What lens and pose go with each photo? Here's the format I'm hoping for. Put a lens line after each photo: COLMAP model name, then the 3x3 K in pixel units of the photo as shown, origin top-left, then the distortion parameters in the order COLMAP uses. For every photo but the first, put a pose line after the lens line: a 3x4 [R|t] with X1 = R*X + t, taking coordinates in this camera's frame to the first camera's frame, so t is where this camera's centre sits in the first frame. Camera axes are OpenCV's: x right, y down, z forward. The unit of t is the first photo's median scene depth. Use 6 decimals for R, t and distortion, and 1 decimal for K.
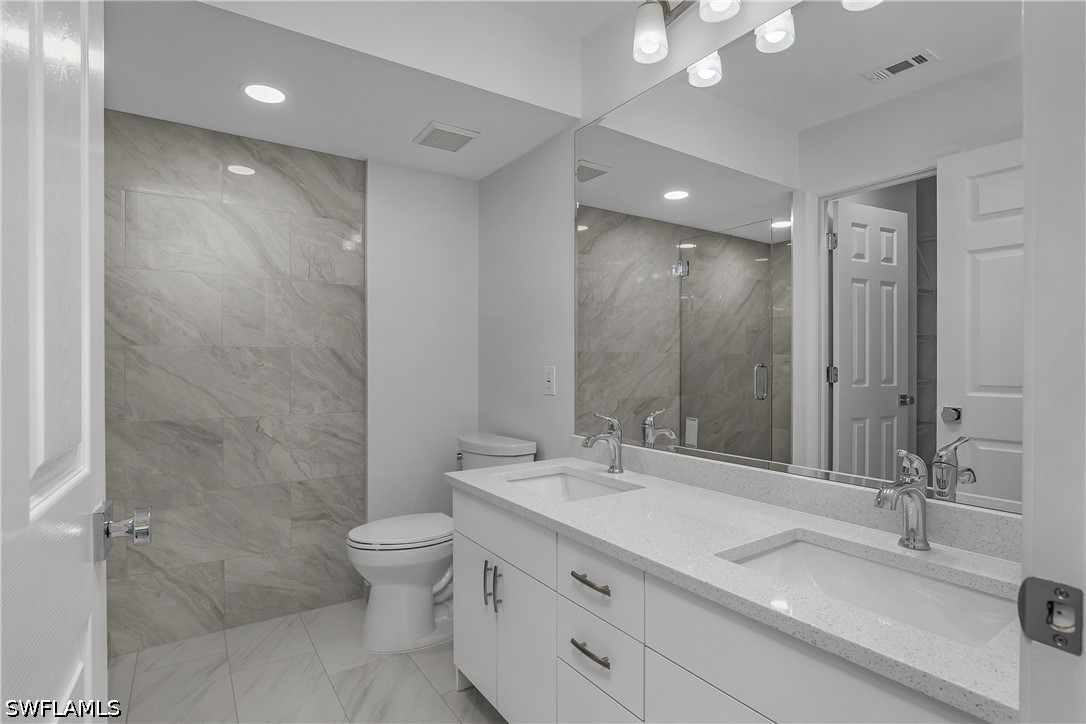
lens RADIAL K [[543.9, 0, 539.8], [0, 543.9, 365.1], [0, 0, 1]] dist [-0.030652, 0.007783]
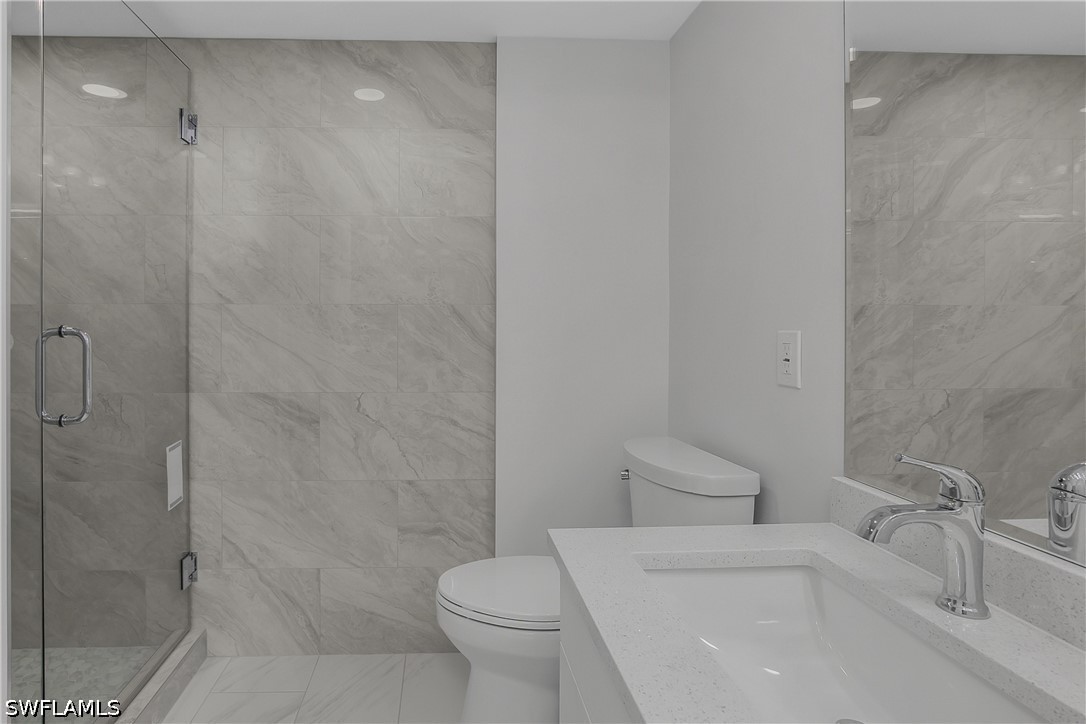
lens RADIAL K [[543.9, 0, 539.8], [0, 543.9, 365.1], [0, 0, 1]] dist [-0.030652, 0.007783]
pose [[0.851496, 0.003743, -0.524348, 0.108139], [-0.000750, 0.999982, 0.005922, 0.048531], [0.524361, -0.004649, 0.851483, 0.448899]]
